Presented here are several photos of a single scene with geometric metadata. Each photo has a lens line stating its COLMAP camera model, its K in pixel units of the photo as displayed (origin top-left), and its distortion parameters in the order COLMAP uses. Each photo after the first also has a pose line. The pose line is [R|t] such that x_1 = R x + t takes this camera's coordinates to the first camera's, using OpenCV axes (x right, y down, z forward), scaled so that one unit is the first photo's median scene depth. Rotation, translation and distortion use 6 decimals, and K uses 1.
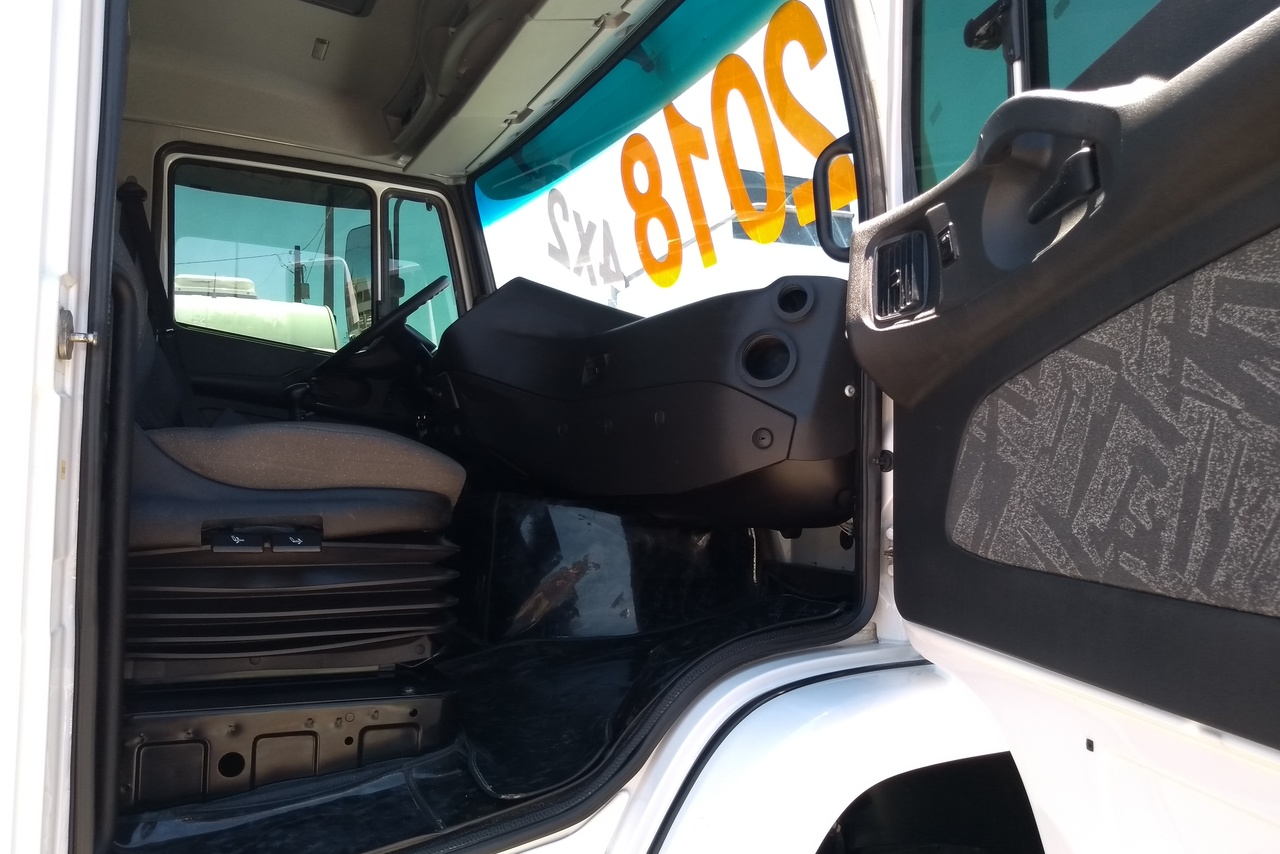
lens RADIAL K [[1031.0, 0, 641.7], [0, 1031.0, 454.7], [0, 0, 1]] dist [0.066724, -0.152993]
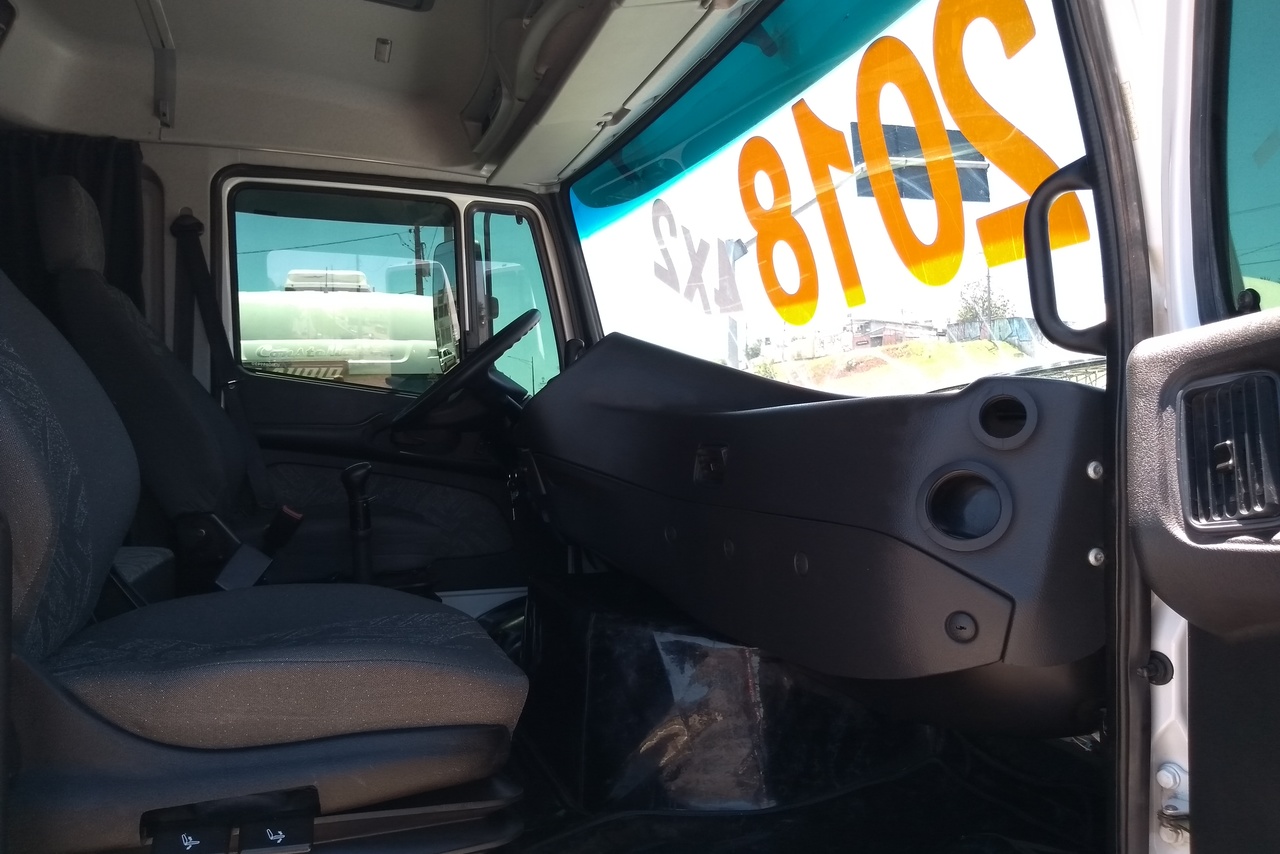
lens RADIAL K [[1031.0, 0, 641.7], [0, 1031.0, 454.7], [0, 0, 1]] dist [0.066724, -0.152993]
pose [[0.992733, -0.021702, -0.118362, -0.004236], [0.026226, 0.998978, 0.036802, -0.095562], [0.117442, -0.039639, 0.992288, 0.185694]]
